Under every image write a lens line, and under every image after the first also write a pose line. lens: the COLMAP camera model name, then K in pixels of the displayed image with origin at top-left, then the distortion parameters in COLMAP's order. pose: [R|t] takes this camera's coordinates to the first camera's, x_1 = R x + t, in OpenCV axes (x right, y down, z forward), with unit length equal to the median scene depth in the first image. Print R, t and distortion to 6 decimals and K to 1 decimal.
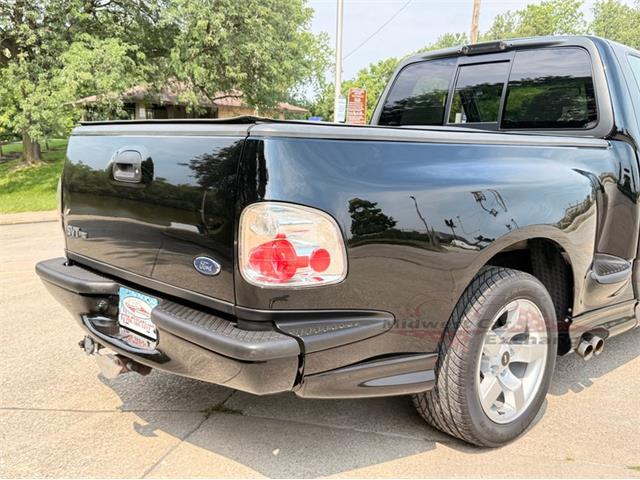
lens RADIAL K [[652.4, 0, 320.0], [0, 652.4, 240.0], [0, 0, 1]] dist [0.143655, -0.351747]
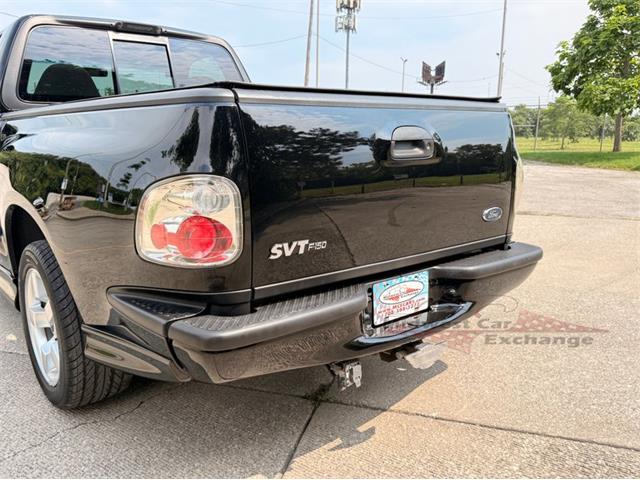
lens RADIAL K [[563.7, 0, 300.0], [0, 563.7, 243.8], [0, 0, 1]] dist [-0.002901, 0.744515]
pose [[0.053519, -0.209772, 0.976284, -0.987551], [0.149482, 0.968352, 0.199874, -0.140045], [-0.987315, 0.135240, 0.083182, 0.986137]]
